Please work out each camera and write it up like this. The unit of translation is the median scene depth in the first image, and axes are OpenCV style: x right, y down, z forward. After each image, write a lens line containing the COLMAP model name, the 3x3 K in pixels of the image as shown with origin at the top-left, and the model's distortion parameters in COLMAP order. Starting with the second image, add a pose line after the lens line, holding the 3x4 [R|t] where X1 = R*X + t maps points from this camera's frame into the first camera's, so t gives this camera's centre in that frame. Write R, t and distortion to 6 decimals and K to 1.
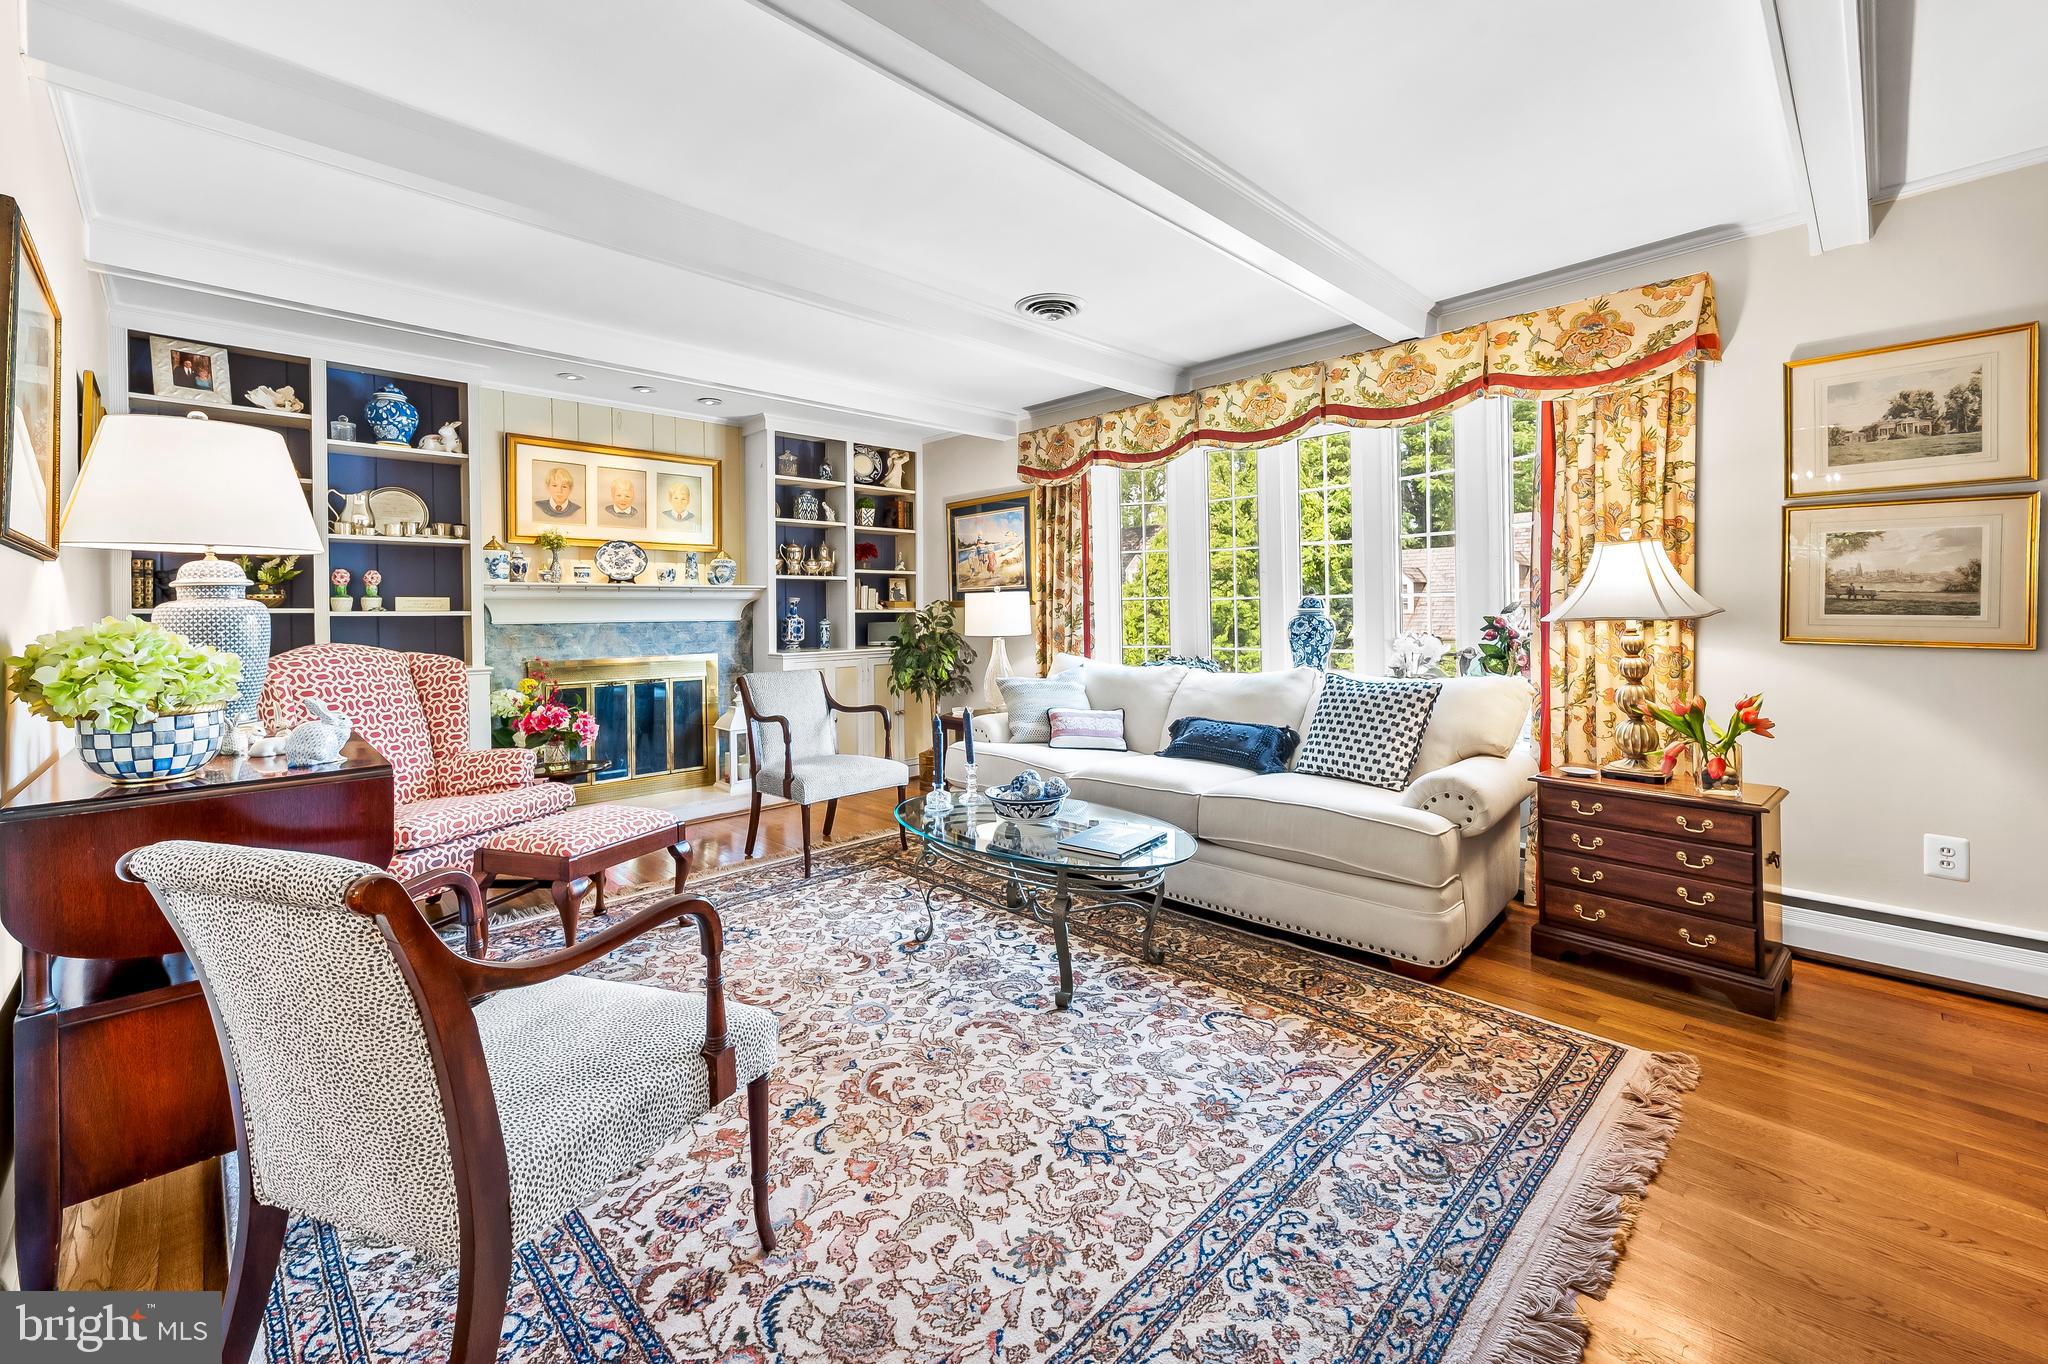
lens RADIAL K [[838.4, 0, 1024.7], [0, 838.4, 615.4], [0, 0, 1]] dist [0.009667, 0.001205]
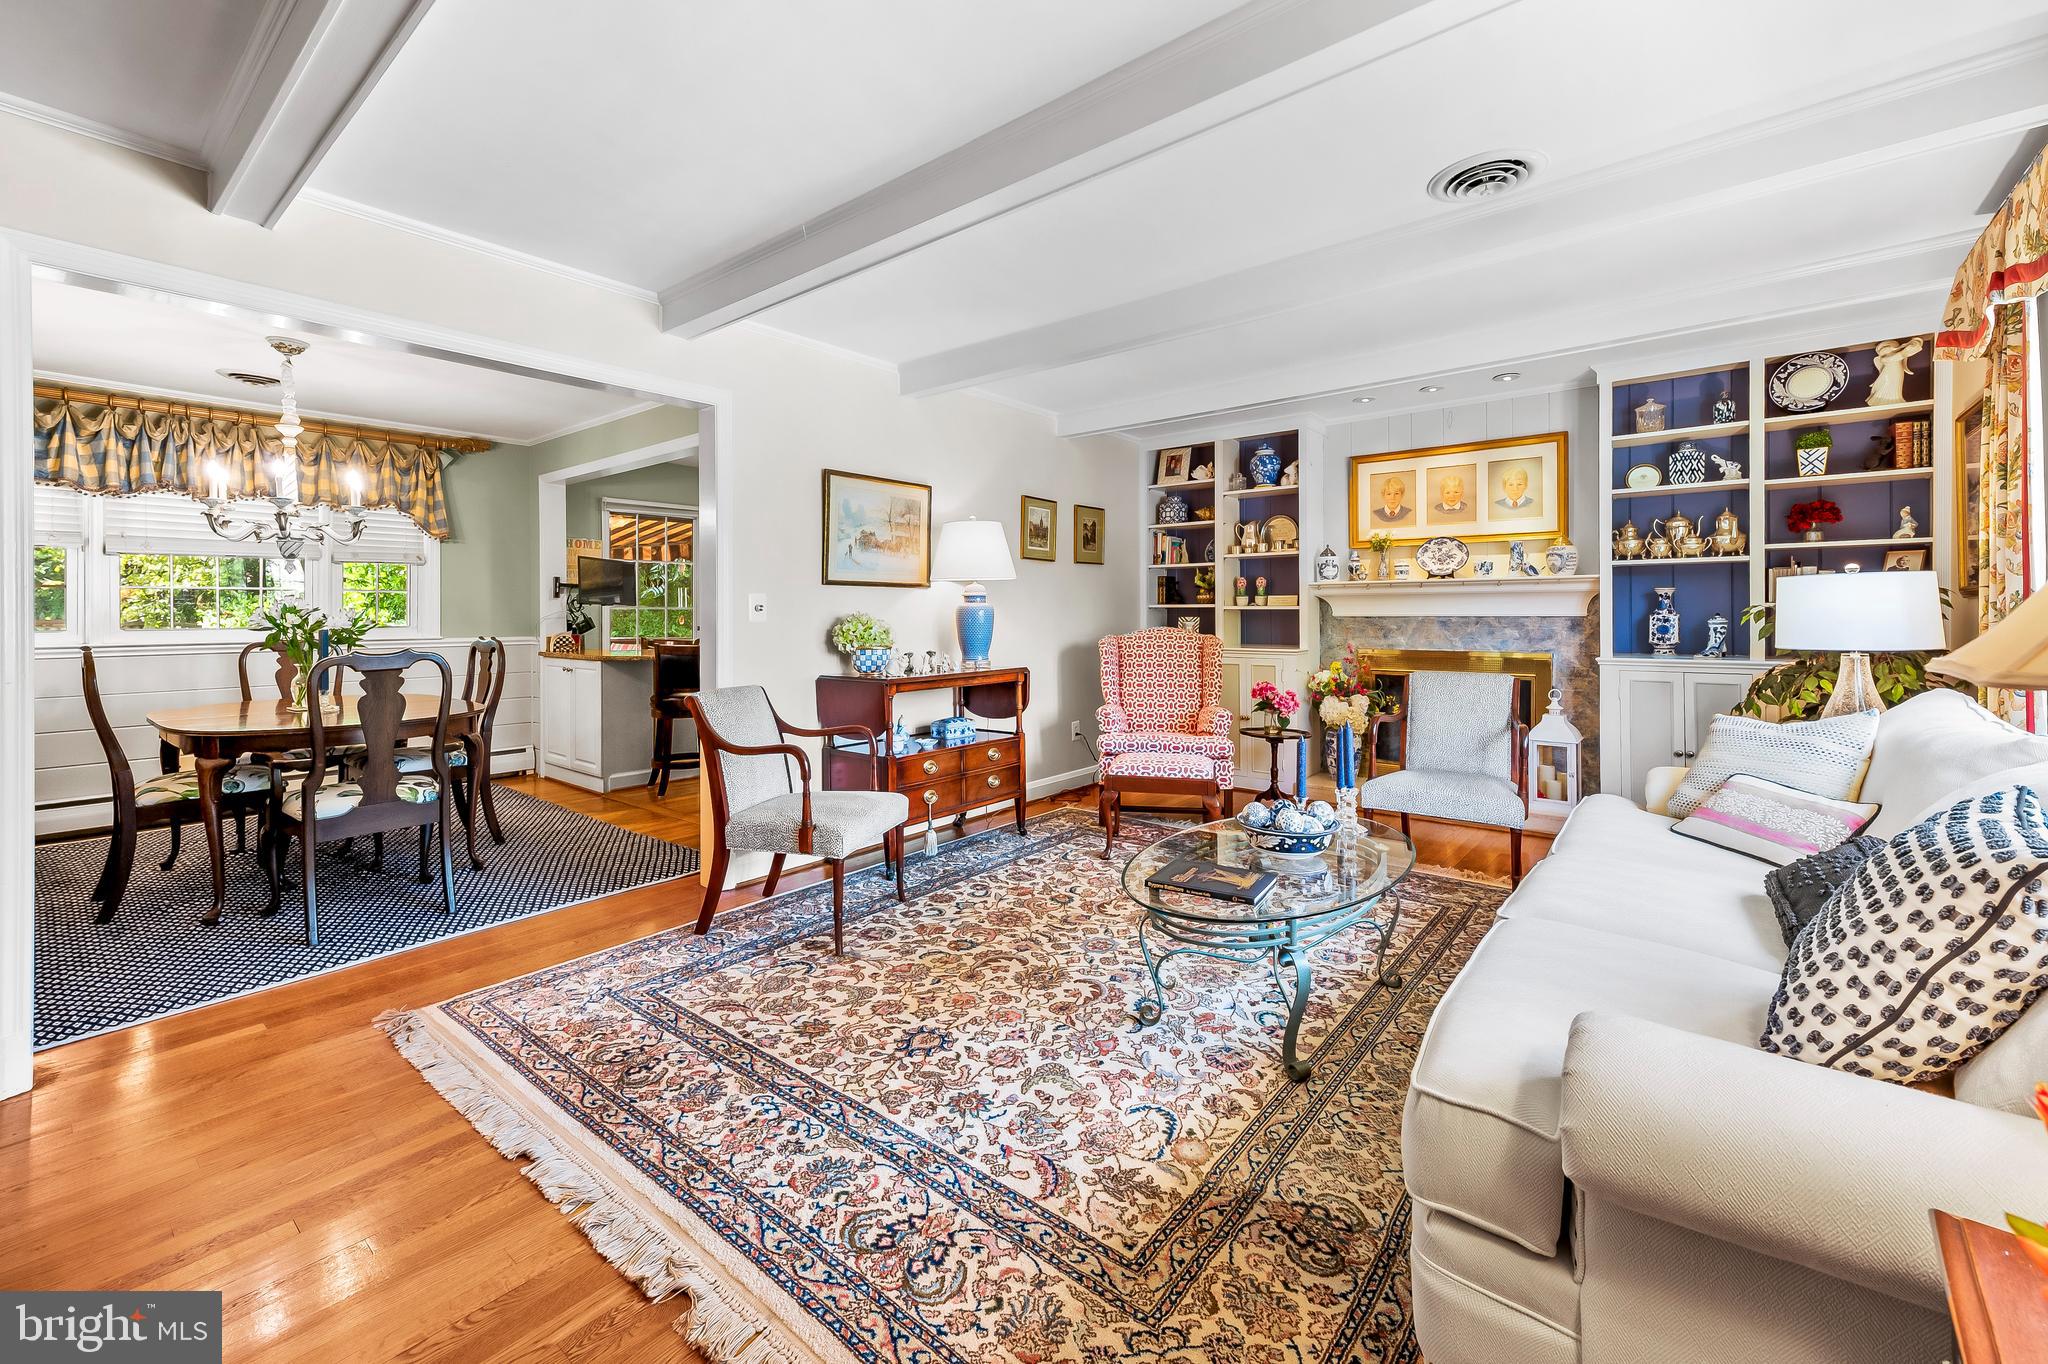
lens RADIAL K [[838.4, 0, 1023.1], [0, 838.4, 609.0], [0, 0, 1]] dist [0.009667, 0.001205]
pose [[0.103002, 0.006179, -0.994662, 0.976683], [-0.000573, 0.999981, 0.006153, -0.013200], [0.994681, -0.000064, 0.103003, 0.755032]]
